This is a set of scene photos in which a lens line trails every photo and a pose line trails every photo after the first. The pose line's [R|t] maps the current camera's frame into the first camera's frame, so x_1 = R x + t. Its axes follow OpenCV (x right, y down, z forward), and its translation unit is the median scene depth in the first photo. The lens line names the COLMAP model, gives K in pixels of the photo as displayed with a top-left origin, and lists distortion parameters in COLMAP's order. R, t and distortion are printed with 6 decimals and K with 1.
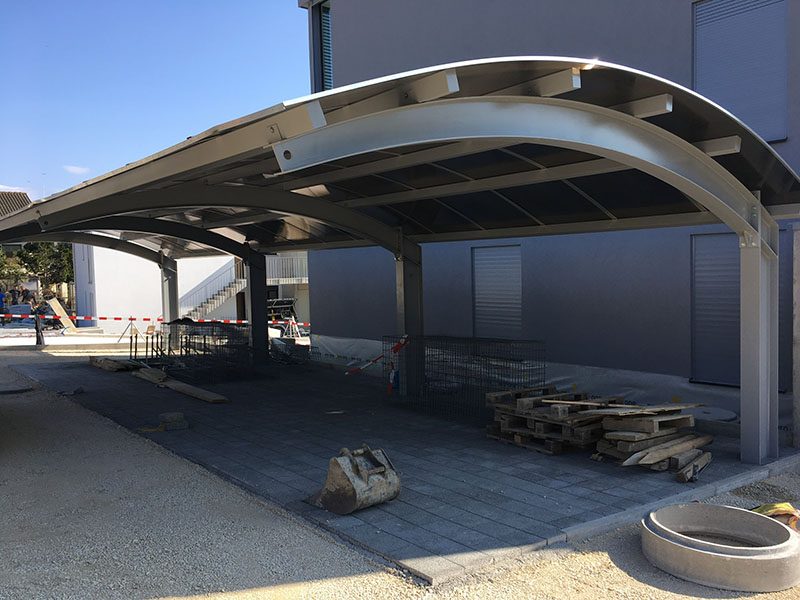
lens RADIAL K [[673.6, 0, 400.3], [0, 673.6, 297.4], [0, 0, 1]] dist [0.104564, -0.130244]
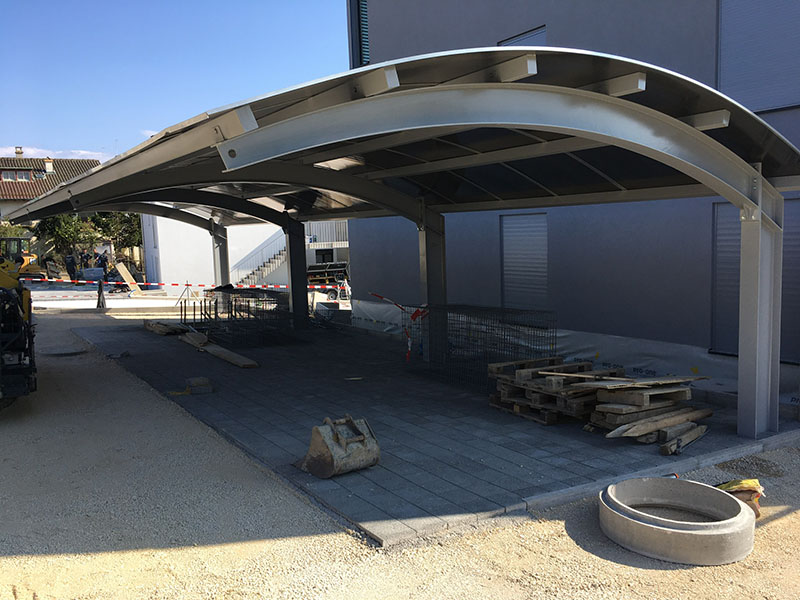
lens RADIAL K [[673.6, 0, 400.3], [0, 673.6, 297.4], [0, 0, 1]] dist [0.104564, -0.130244]
pose [[0.995205, 0.001751, -0.097798, 0.105339], [0.004063, 0.998237, 0.059217, -0.023161], [0.097729, -0.059331, 0.993443, -0.031030]]
